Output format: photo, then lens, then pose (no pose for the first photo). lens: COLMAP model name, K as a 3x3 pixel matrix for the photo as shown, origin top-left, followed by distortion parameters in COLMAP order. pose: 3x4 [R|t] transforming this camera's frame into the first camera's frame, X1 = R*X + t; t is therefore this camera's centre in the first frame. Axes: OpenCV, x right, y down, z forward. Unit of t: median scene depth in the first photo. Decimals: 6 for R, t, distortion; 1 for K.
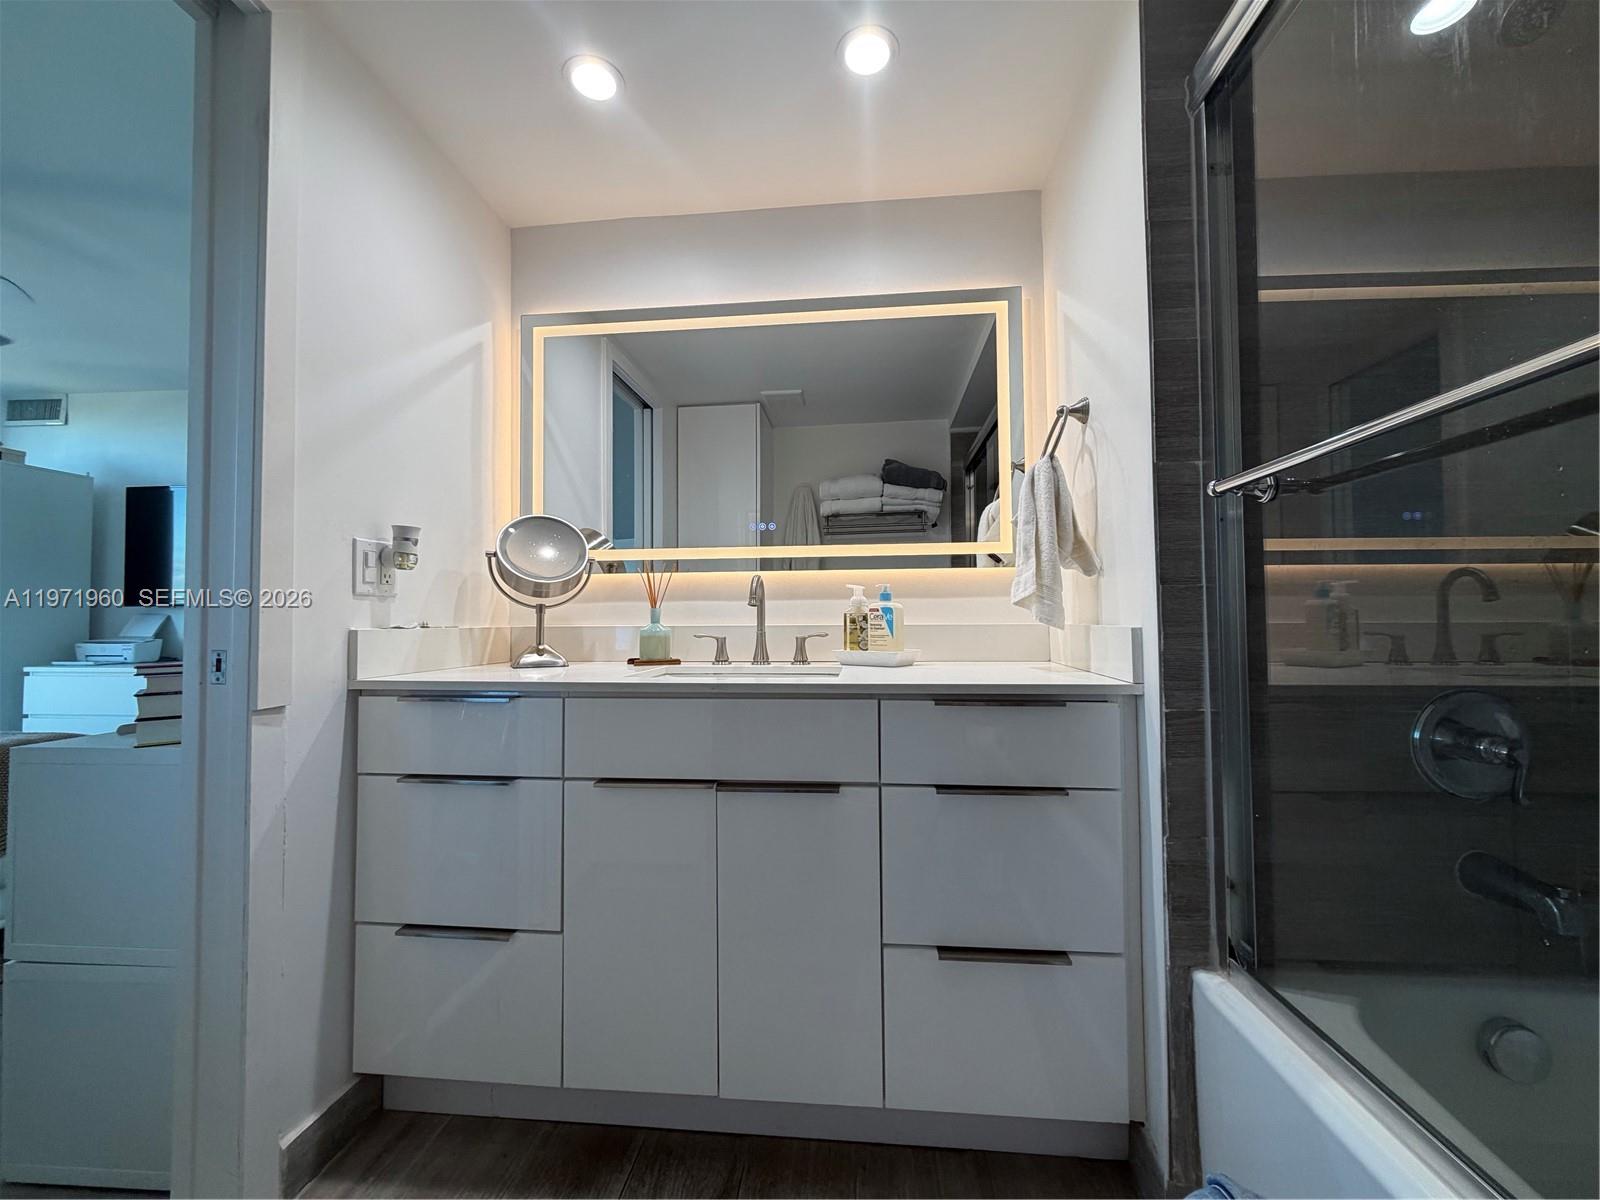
lens RADIAL K [[630.4, 0, 800.0], [0, 630.4, 600.0], [0, 0, 1]] dist [0.000102, 0.000032]
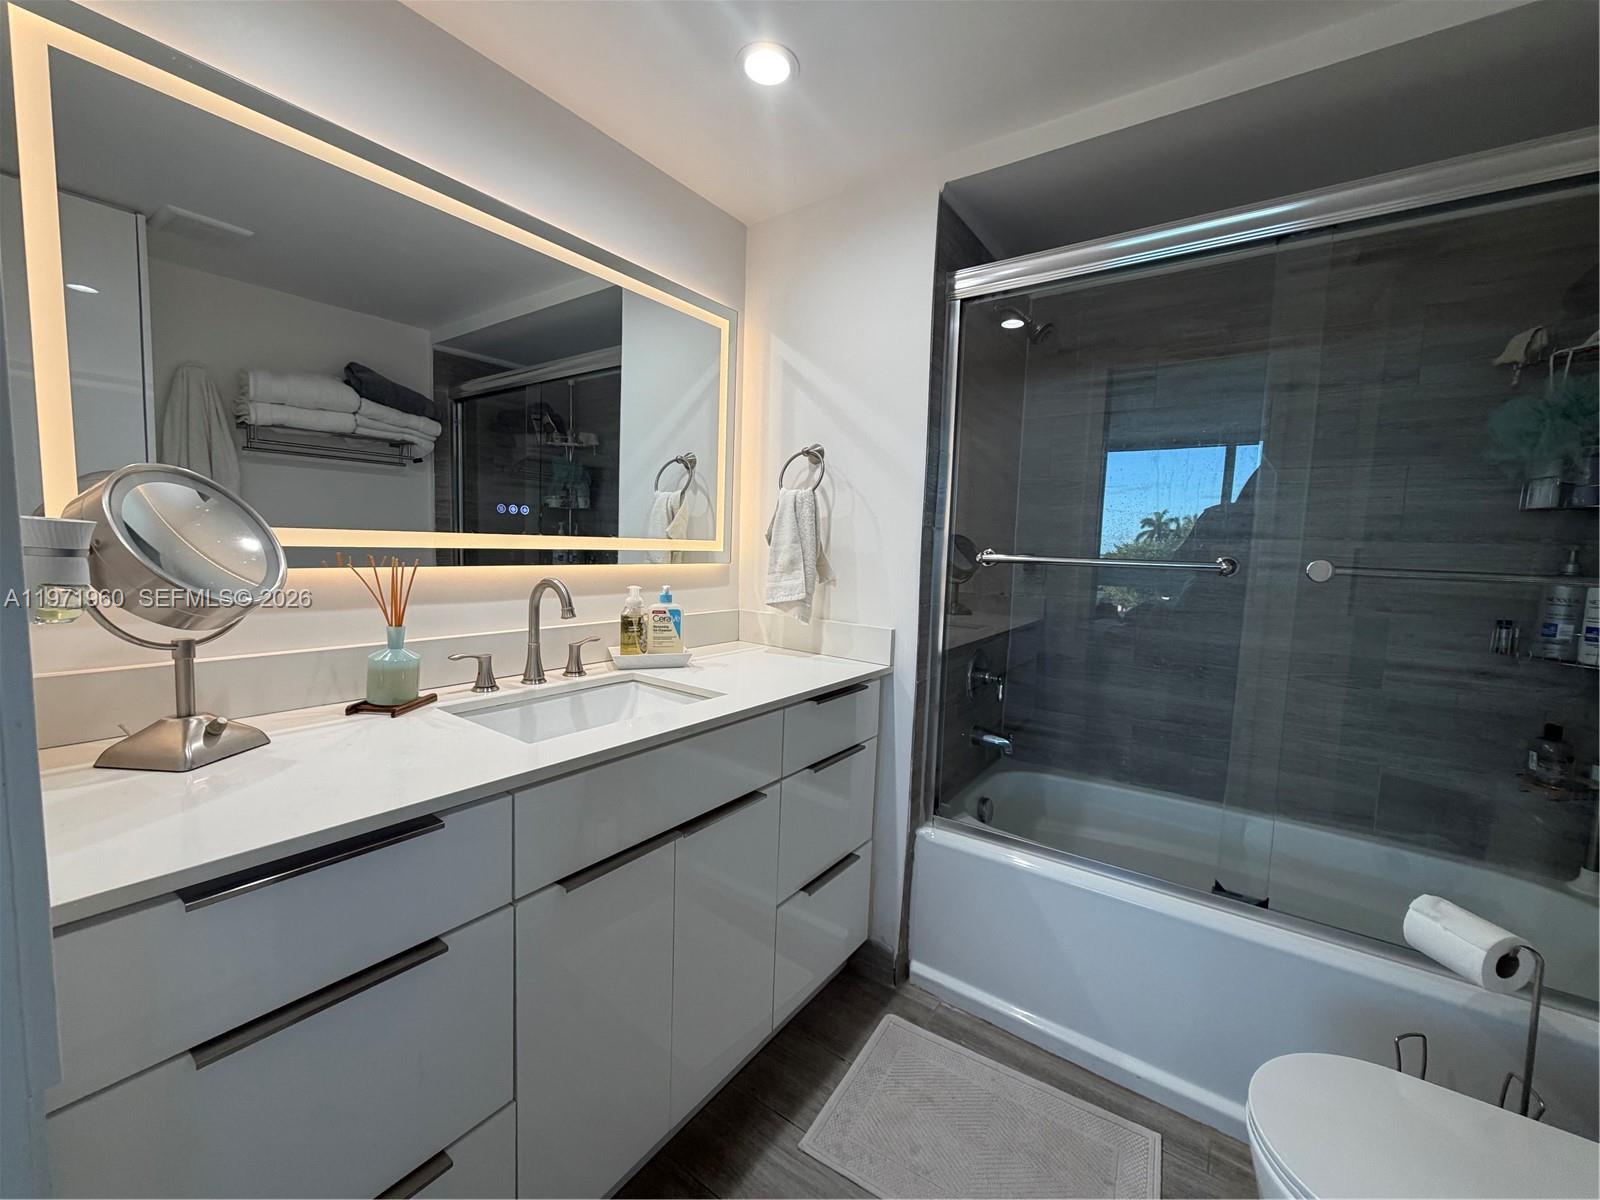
lens RADIAL K [[636.5, 0, 795.6], [0, 636.5, 601.9], [0, 0, 1]] dist [-0.000043, 0.000124]
pose [[0.501185, -0.055764, 0.863541, -0.609754], [-0.062822, 0.992944, 0.100581, -0.108798], [-0.863057, -0.104659, 0.494145, 0.302103]]
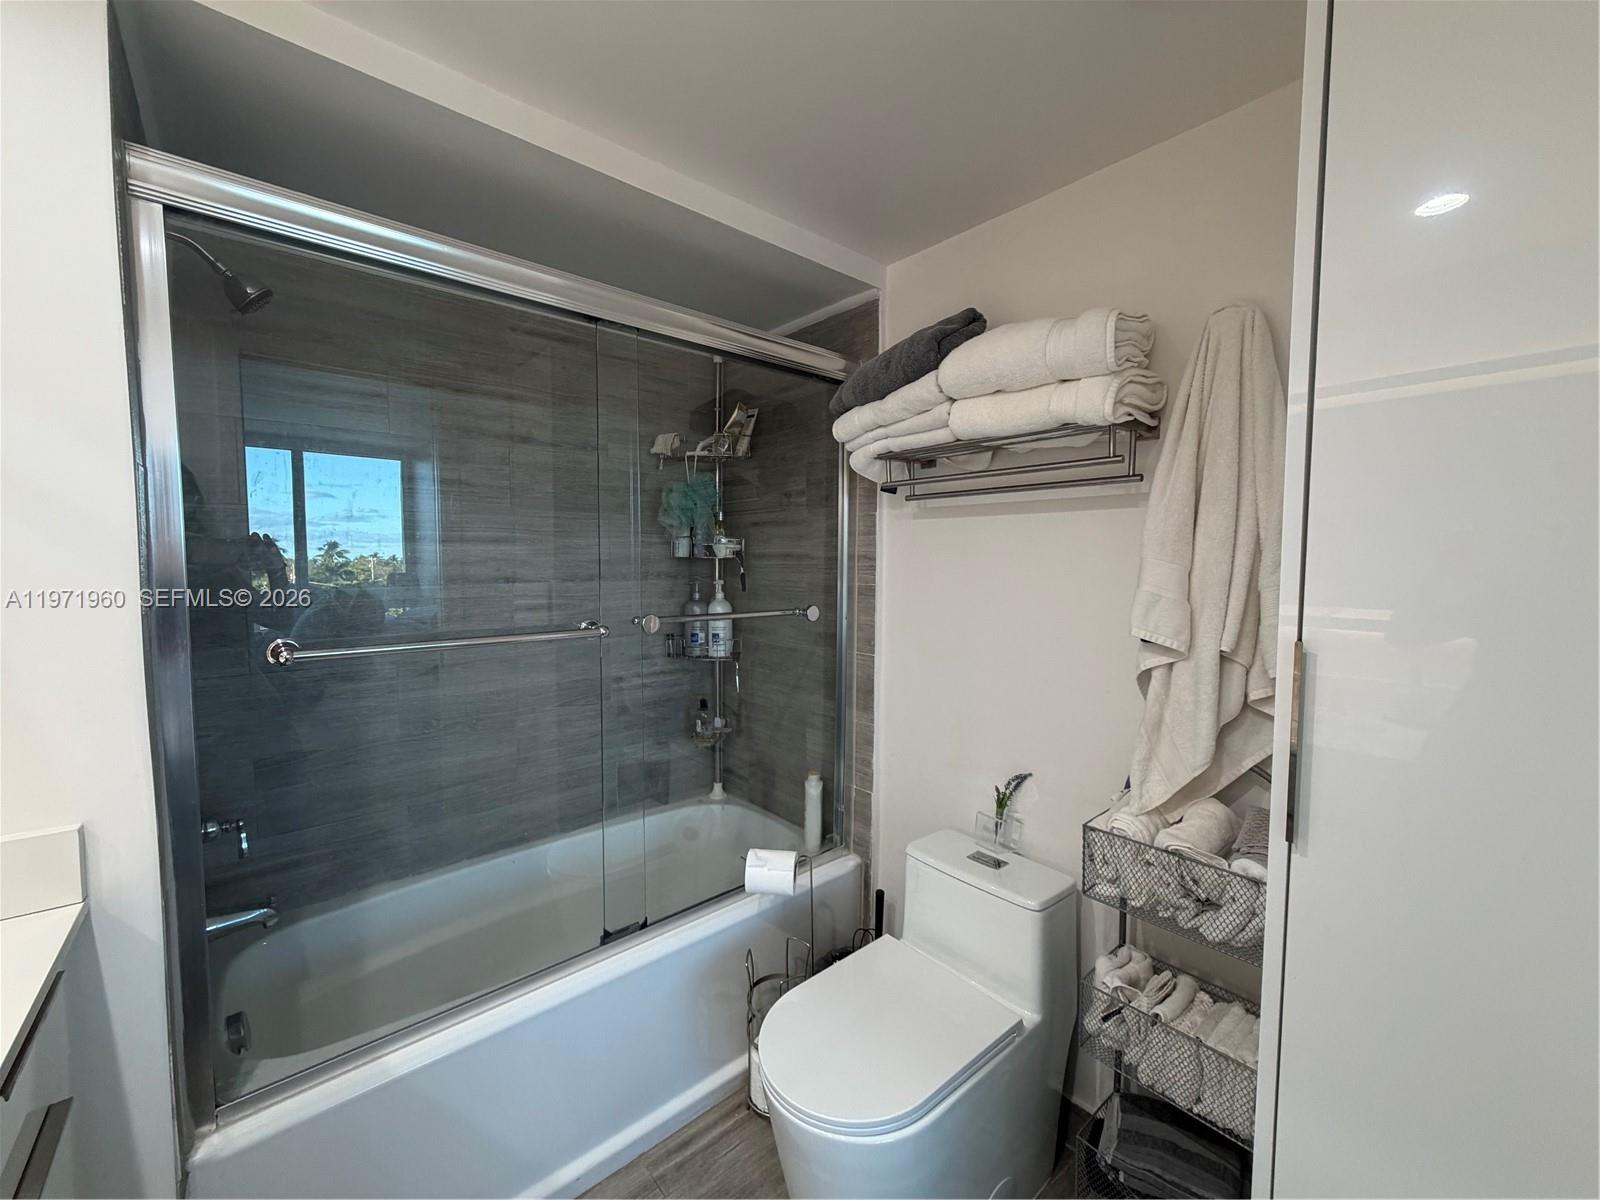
lens RADIAL K [[636.5, 0, 795.6], [0, 636.5, 601.9], [0, 0, 1]] dist [-0.000043, 0.000124]
pose [[-0.728115, -0.037653, 0.684420, -0.389035], [-0.015515, 0.999140, 0.038461, -0.174263], [-0.685279, 0.017386, -0.728073, 0.643203]]
